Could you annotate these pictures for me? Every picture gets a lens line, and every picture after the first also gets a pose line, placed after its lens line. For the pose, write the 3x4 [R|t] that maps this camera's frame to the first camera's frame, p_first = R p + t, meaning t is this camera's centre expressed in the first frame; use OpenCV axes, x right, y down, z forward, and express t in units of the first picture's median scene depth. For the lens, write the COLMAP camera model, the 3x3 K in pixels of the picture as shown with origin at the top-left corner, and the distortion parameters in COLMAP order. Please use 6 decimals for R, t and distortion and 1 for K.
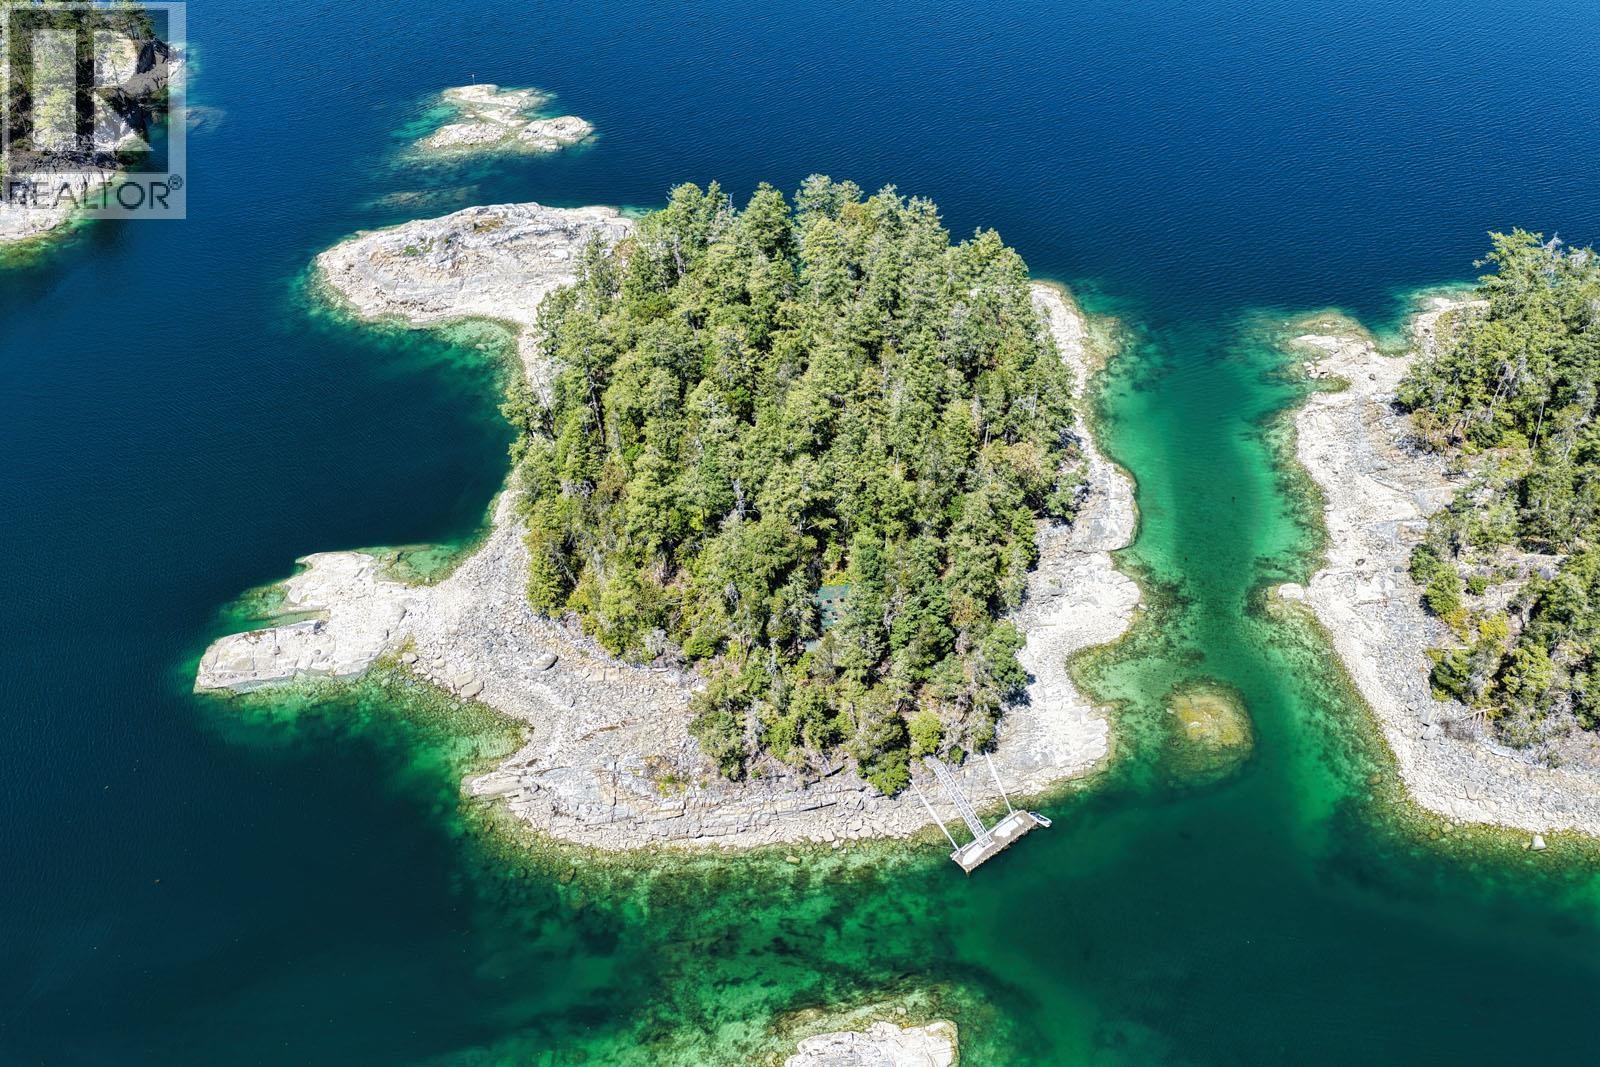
lens RADIAL K [[1334.6, 0, 800.0], [0, 1334.6, 533.5], [0, 0, 1]] dist [-0.017001, 0.051330]
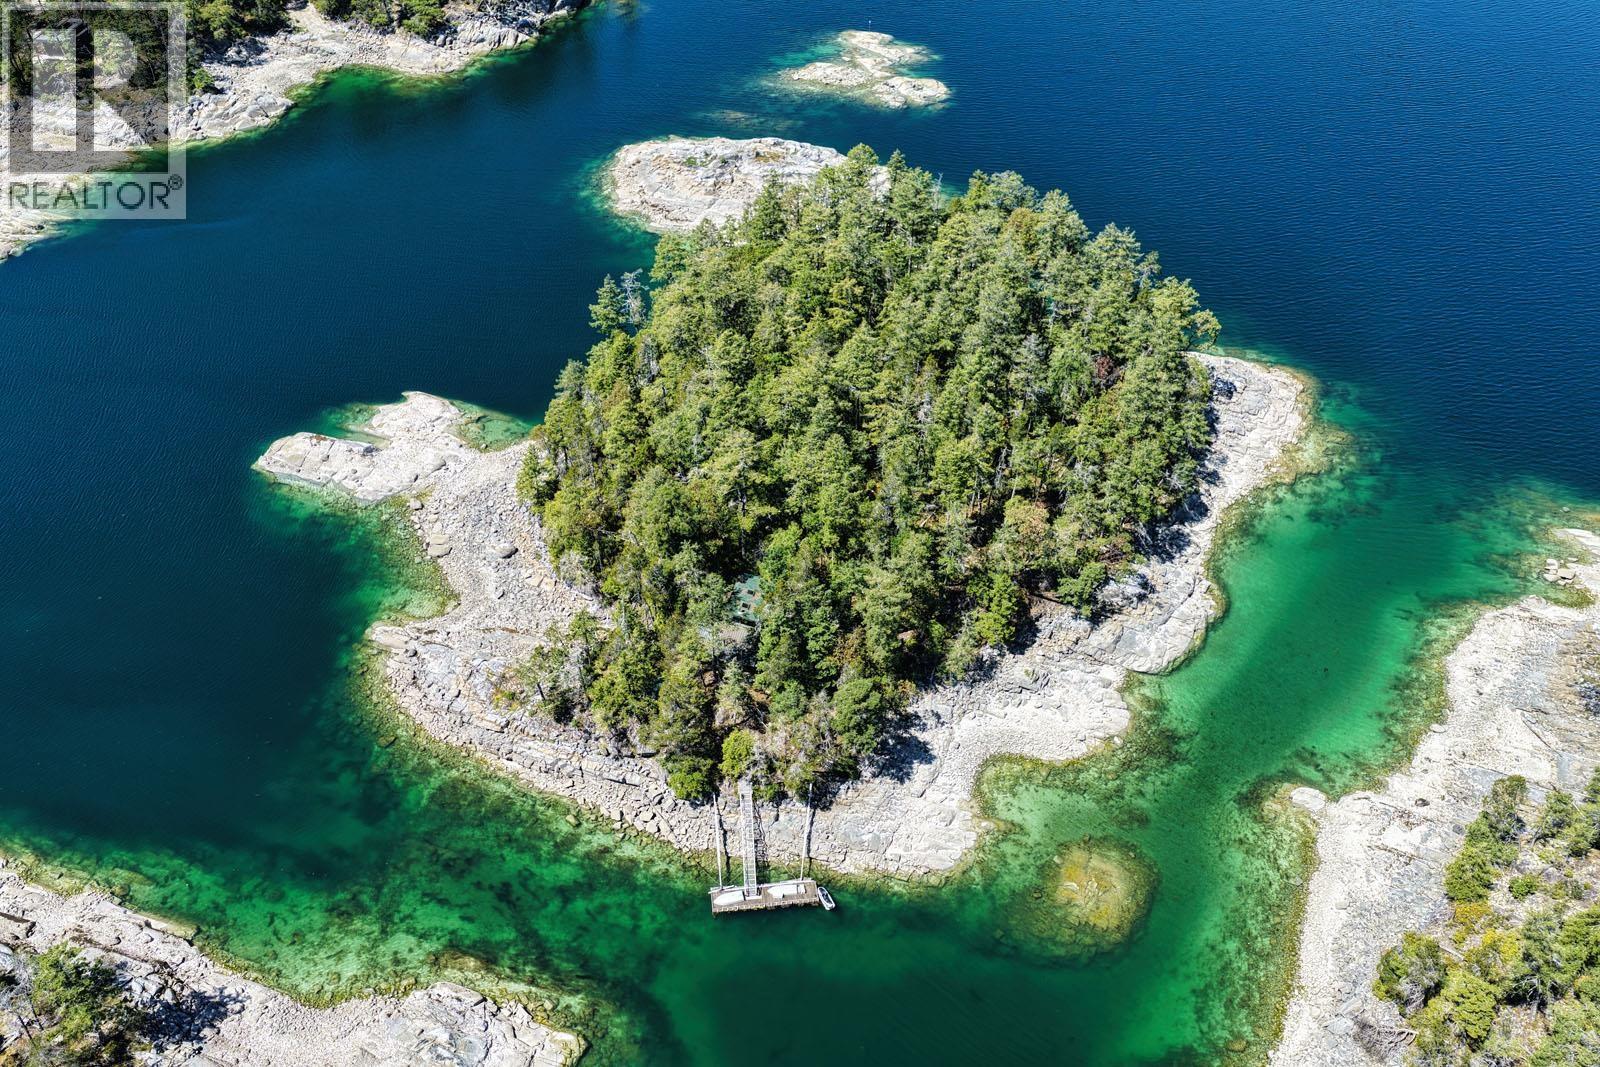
lens RADIAL K [[1334.6, 0, 800.0], [0, 1334.6, 533.5], [0, 0, 1]] dist [-0.017001, 0.051330]
pose [[0.862593, 0.339614, -0.374962, 0.353840], [-0.339130, 0.938164, 0.069561, -0.058427], [0.375400, 0.067158, 0.924427, 0.136686]]
